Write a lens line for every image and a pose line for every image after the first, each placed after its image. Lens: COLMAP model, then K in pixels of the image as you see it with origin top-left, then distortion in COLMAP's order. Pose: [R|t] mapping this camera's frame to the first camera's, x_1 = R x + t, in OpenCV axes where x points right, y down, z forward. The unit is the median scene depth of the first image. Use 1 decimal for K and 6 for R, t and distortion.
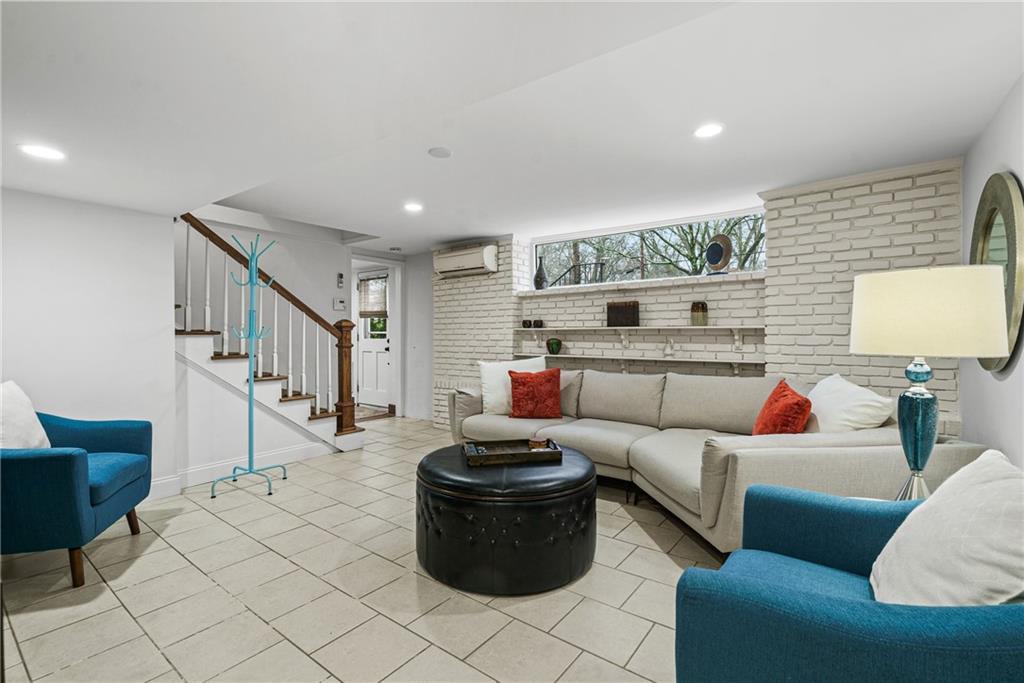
lens RADIAL K [[475.2, 0, 512.4], [0, 475.2, 339.0], [0, 0, 1]] dist [-0.011067, 0.002690]
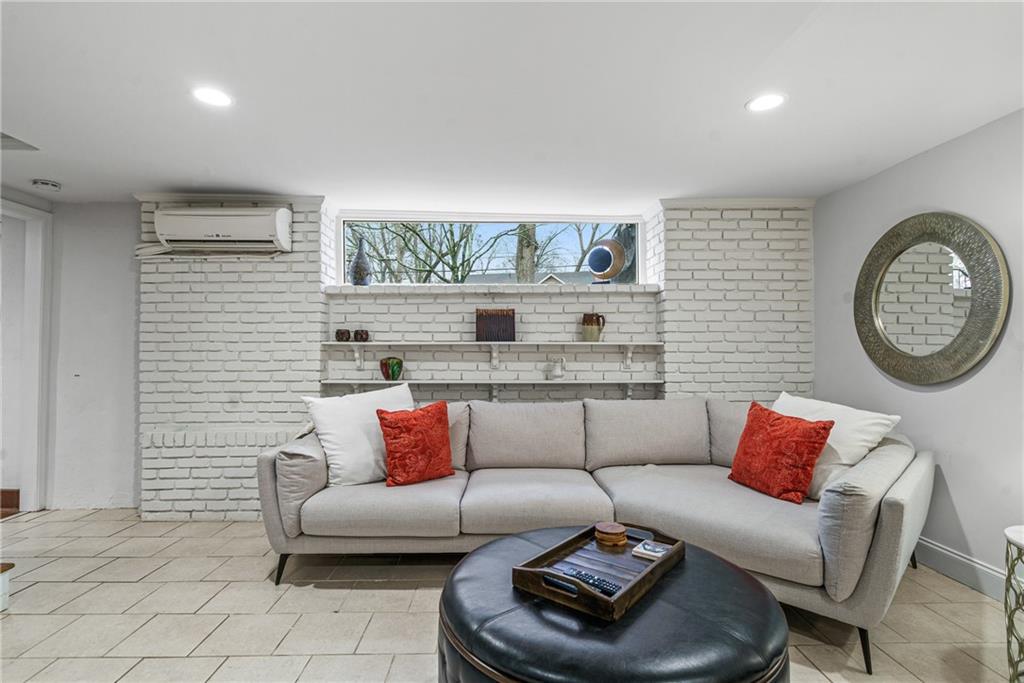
lens RADIAL K [[504.4, 0, 511.8], [0, 504.4, 340.2], [0, 0, 1]] dist [-0.001018, 0.000311]
pose [[0.769149, 0.015545, 0.638880, -0.270287], [0.004577, 0.999544, -0.029832, -0.003305], [-0.639053, 0.025869, 0.768728, 0.350179]]
